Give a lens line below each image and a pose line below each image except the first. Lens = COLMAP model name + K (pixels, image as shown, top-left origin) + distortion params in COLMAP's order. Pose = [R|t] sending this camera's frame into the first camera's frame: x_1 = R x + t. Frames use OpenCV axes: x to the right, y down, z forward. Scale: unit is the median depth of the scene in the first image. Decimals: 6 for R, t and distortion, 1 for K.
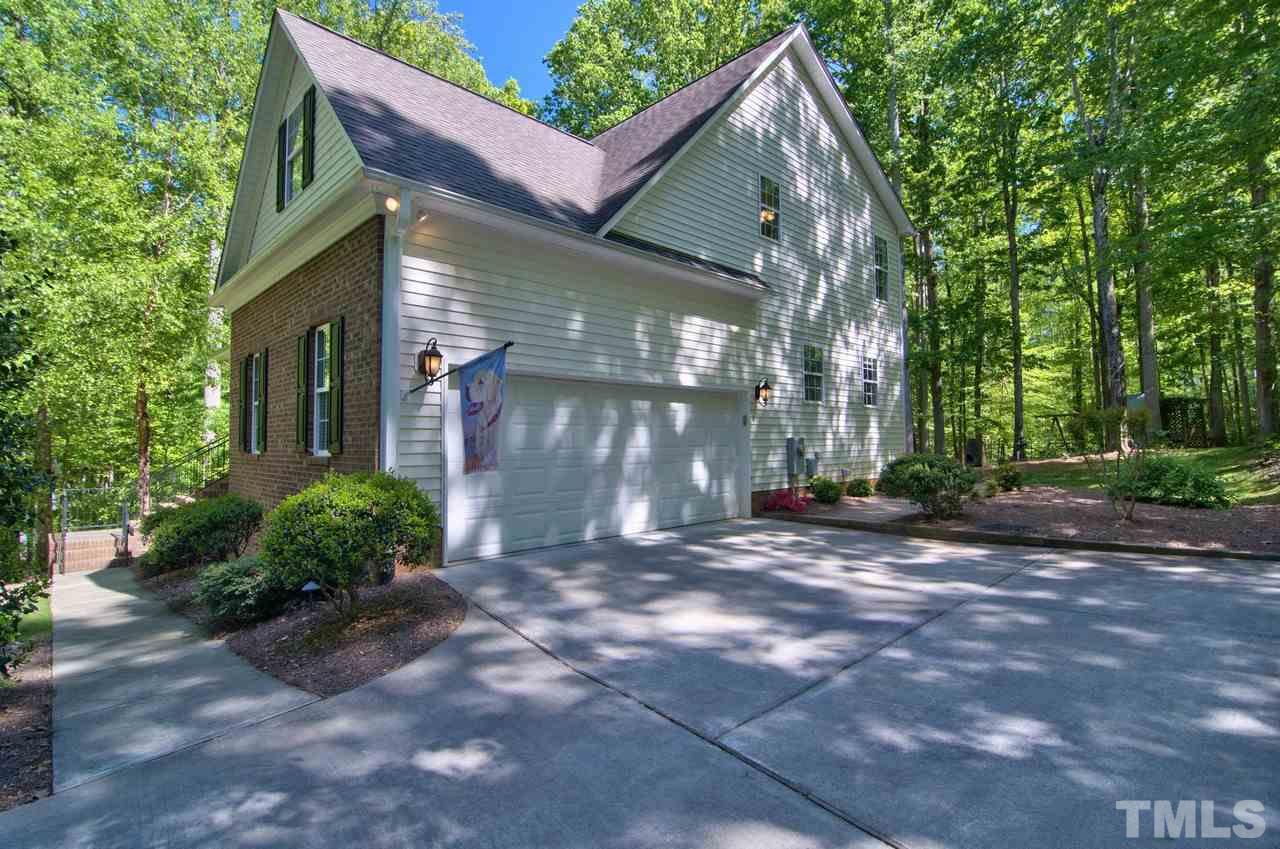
lens RADIAL K [[612.8, 0, 621.8], [0, 612.8, 413.1], [0, 0, 1]] dist [-0.002465, -0.017208]
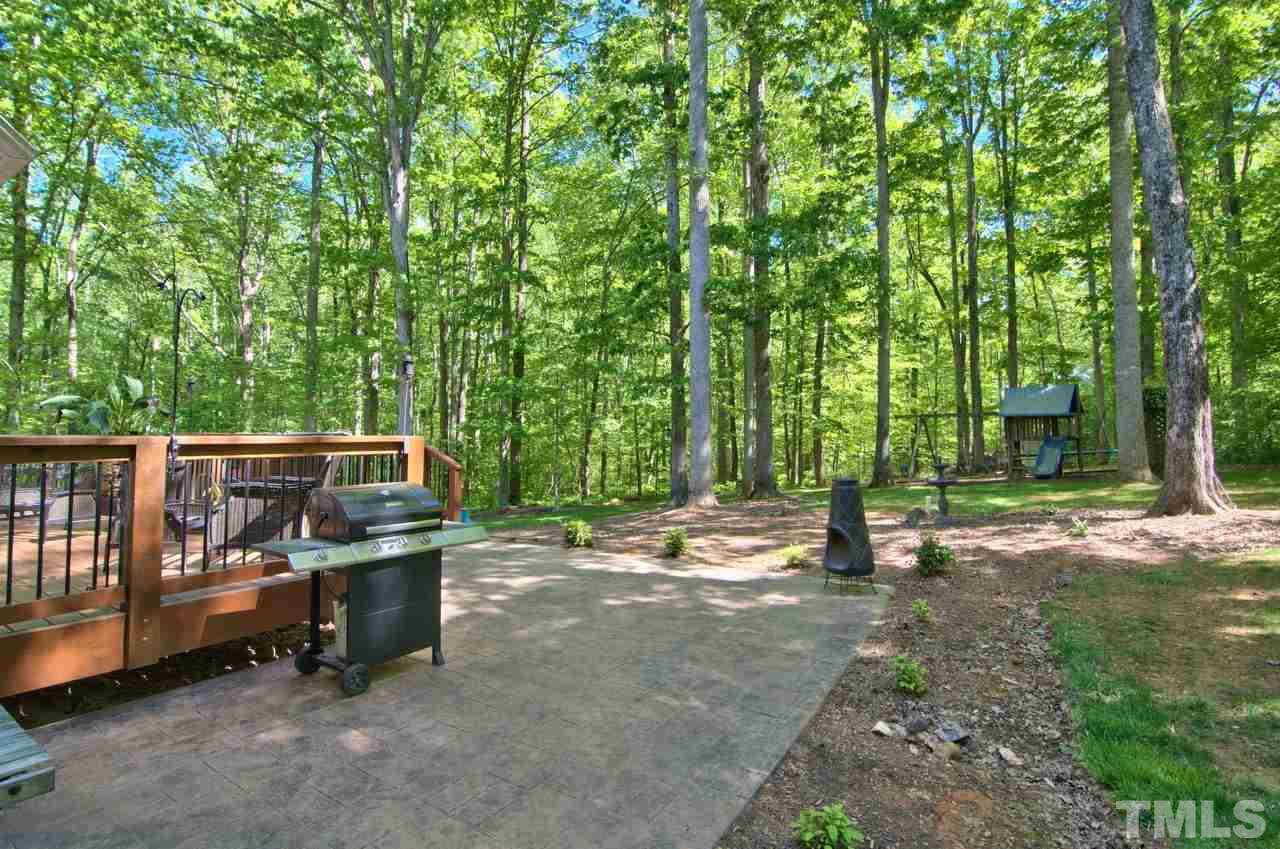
lens RADIAL K [[612.8, 0, 621.8], [0, 612.8, 413.1], [0, 0, 1]] dist [-0.002465, -0.017208]
pose [[0.972773, 0.035272, 0.229058, 0.181885], [-0.038865, 0.999182, 0.011192, 0.004585], [-0.228476, -0.019790, 0.973348, 0.330395]]
